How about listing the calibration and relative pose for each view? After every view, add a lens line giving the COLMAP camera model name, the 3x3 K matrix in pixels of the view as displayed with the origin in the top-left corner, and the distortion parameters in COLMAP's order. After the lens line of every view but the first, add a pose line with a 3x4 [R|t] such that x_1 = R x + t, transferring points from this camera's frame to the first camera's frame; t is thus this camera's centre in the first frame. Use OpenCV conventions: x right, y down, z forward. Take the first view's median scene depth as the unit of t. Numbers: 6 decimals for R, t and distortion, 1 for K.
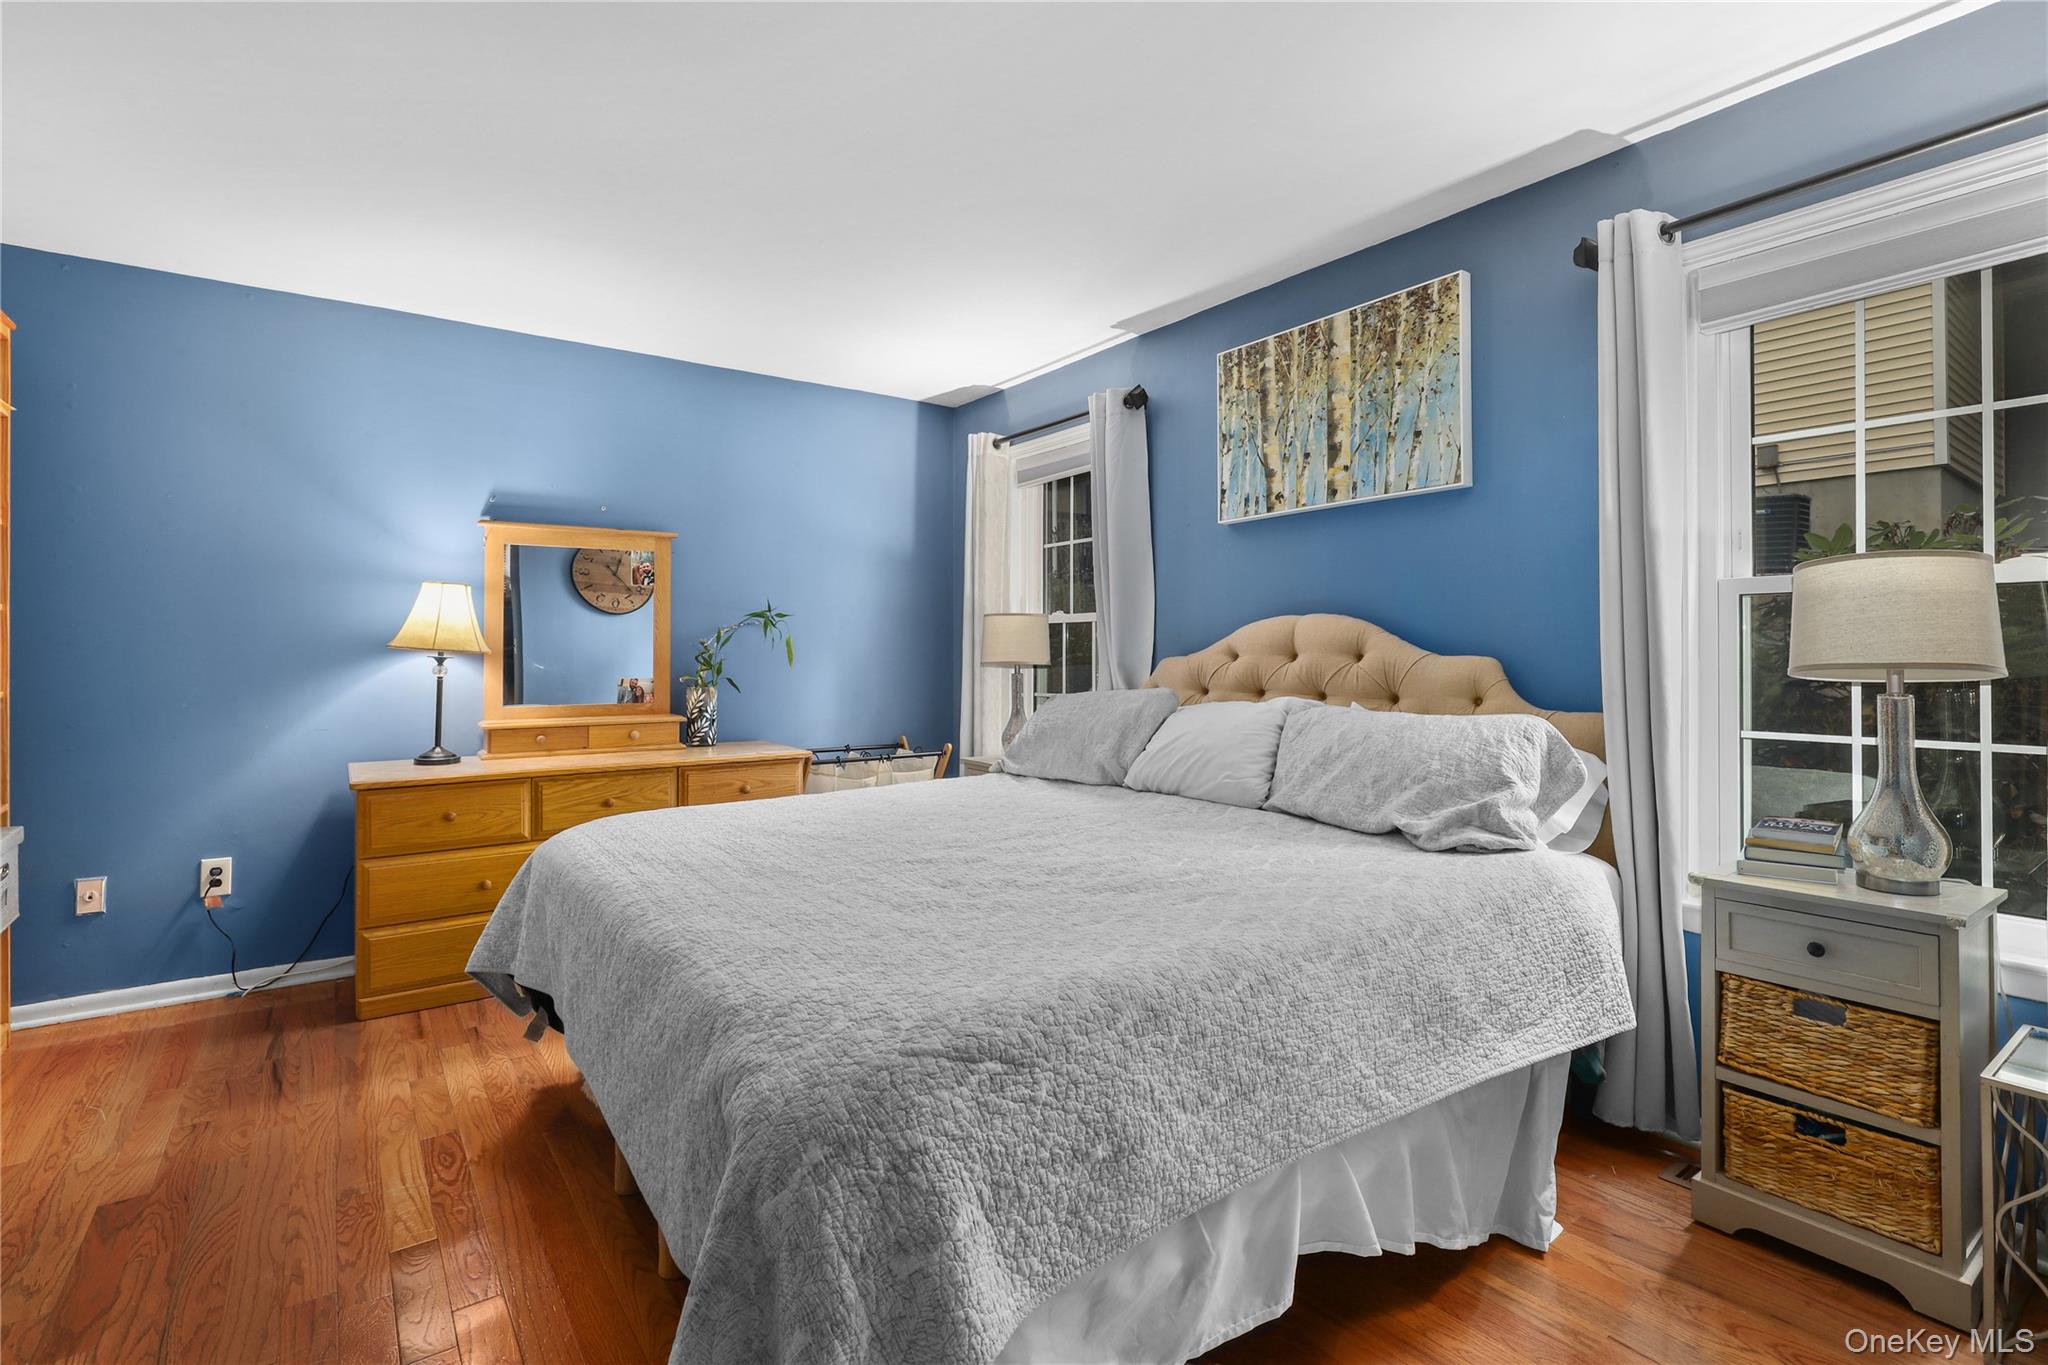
lens RADIAL K [[949.5, 0, 981.9], [0, 949.5, 641.9], [0, 0, 1]] dist [-0.019899, 0.006867]
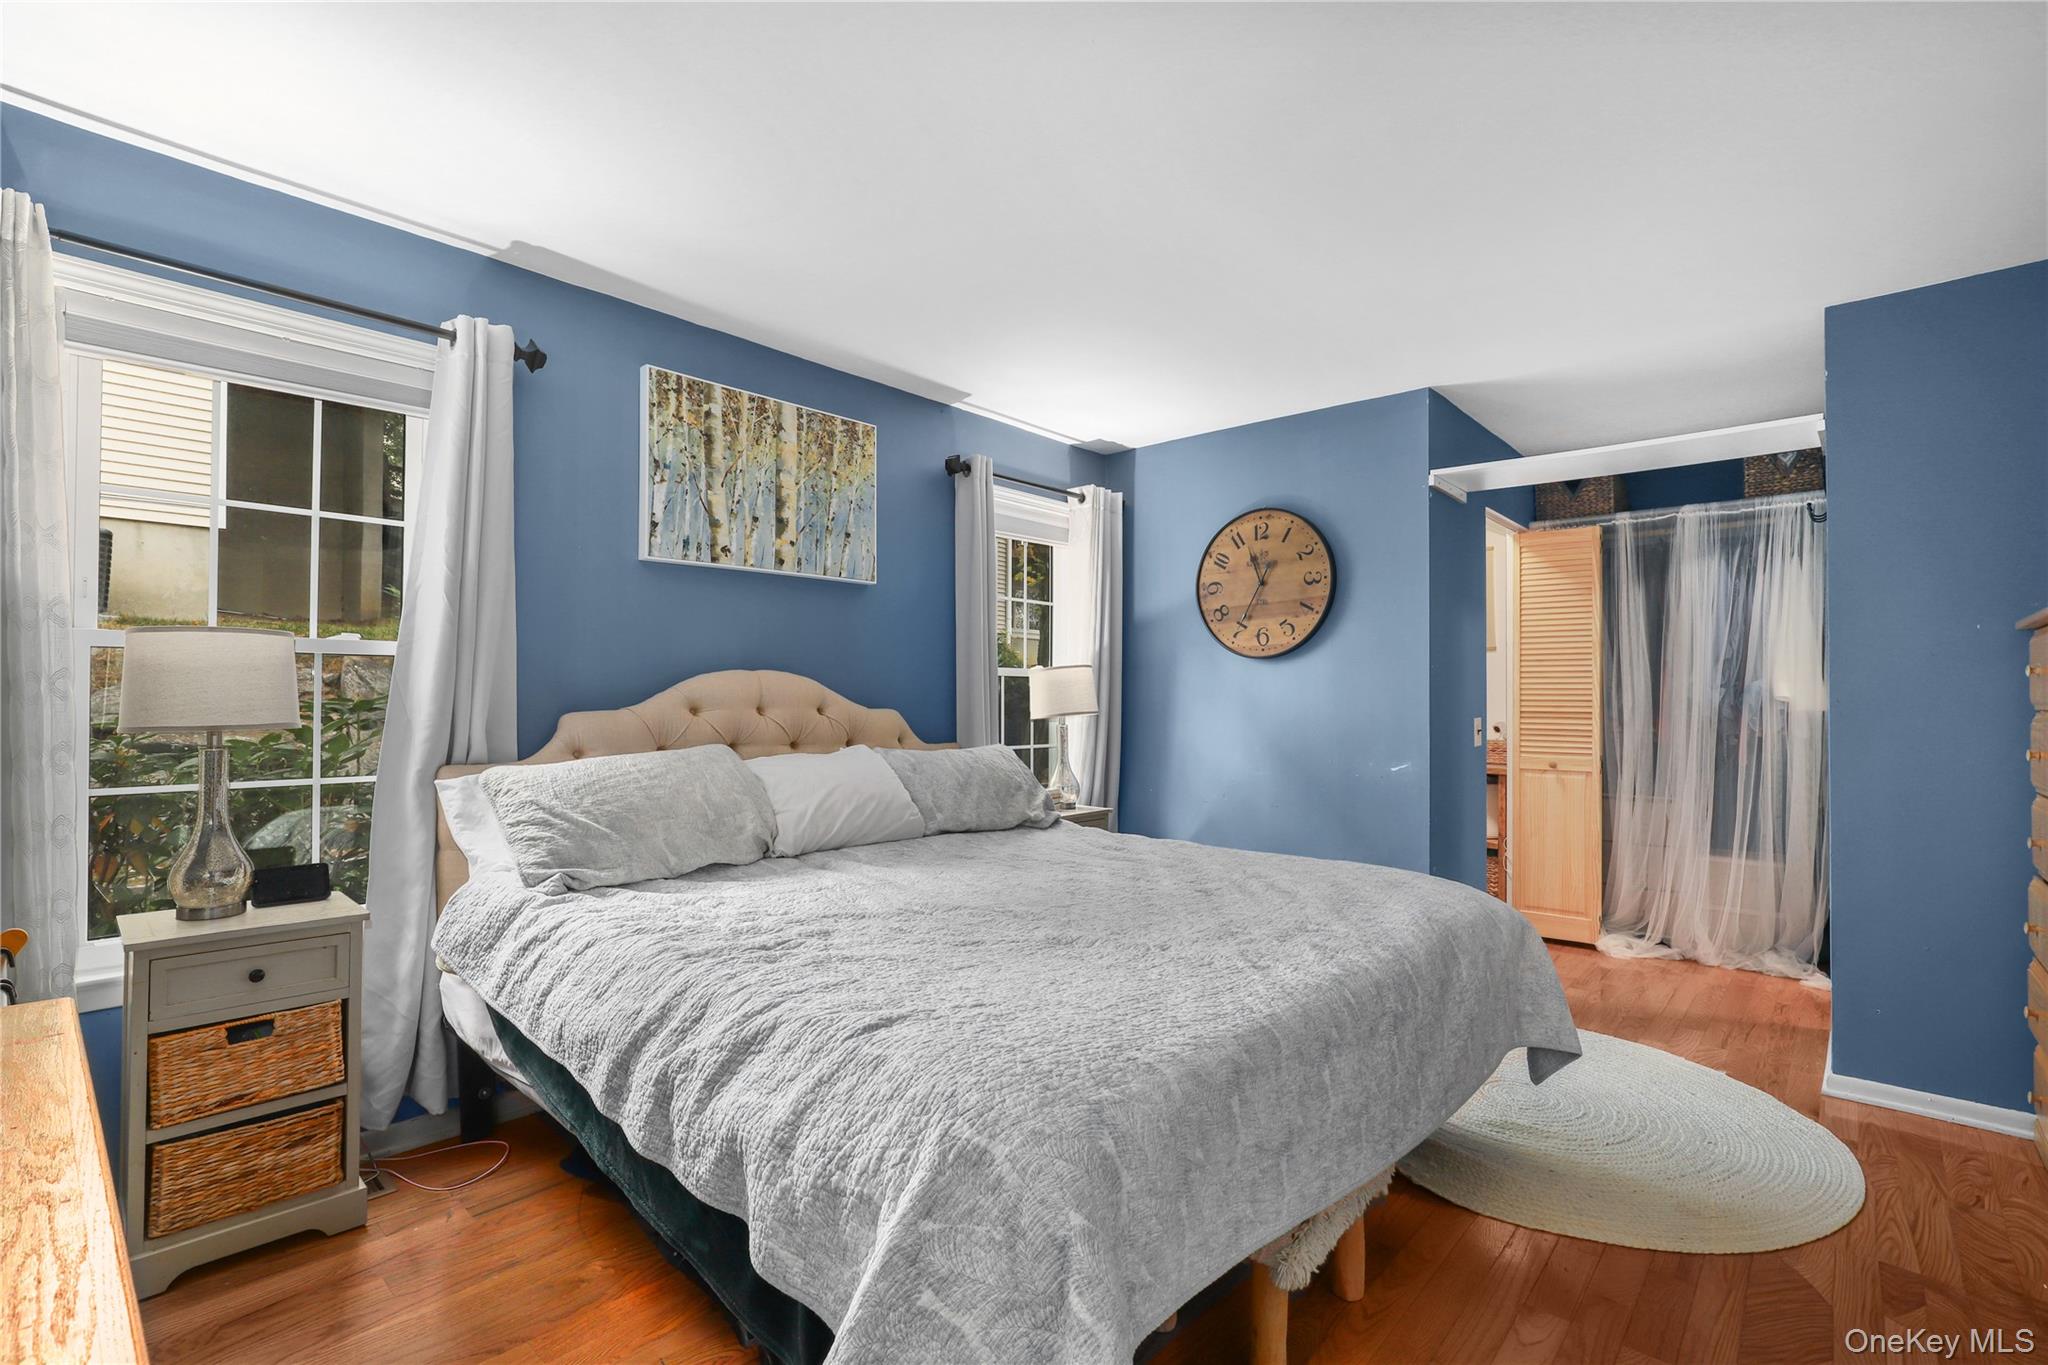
lens RADIAL K [[949.5, 0, 1020.9], [0, 949.5, 701.0], [0, 0, 1]] dist [-0.019899, 0.006867]
pose [[-0.235655, 0.011682, 0.971767, -0.738154], [-0.005873, 0.999892, -0.013444, 0.017206], [-0.971819, -0.008876, -0.235561, 0.949668]]
